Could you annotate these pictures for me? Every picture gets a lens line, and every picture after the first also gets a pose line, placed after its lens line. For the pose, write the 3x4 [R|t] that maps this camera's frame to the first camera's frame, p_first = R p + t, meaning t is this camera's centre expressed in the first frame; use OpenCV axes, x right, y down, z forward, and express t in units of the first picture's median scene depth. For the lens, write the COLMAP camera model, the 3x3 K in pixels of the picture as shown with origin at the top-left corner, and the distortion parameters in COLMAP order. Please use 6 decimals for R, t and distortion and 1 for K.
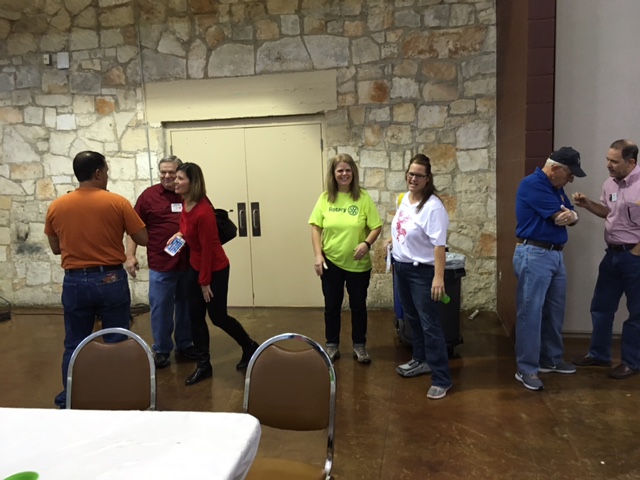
lens RADIAL K [[549.3, 0, 320.9], [0, 549.3, 237.5], [0, 0, 1]] dist [0.090220, -0.125280]
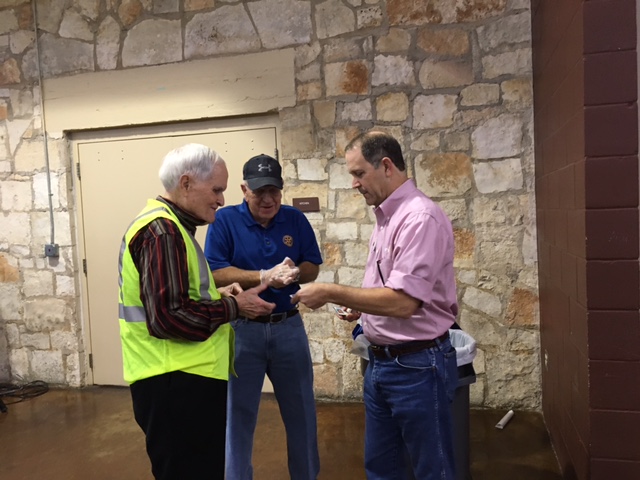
lens RADIAL K [[549.3, 0, 322.5], [0, 549.3, 236.9], [0, 0, 1]] dist [0.090220, -0.125280]
pose [[0.997072, -0.005899, -0.076244, 0.113638], [0.002033, 0.998712, -0.050693, -0.034204], [0.076445, 0.050389, 0.995800, 0.327077]]
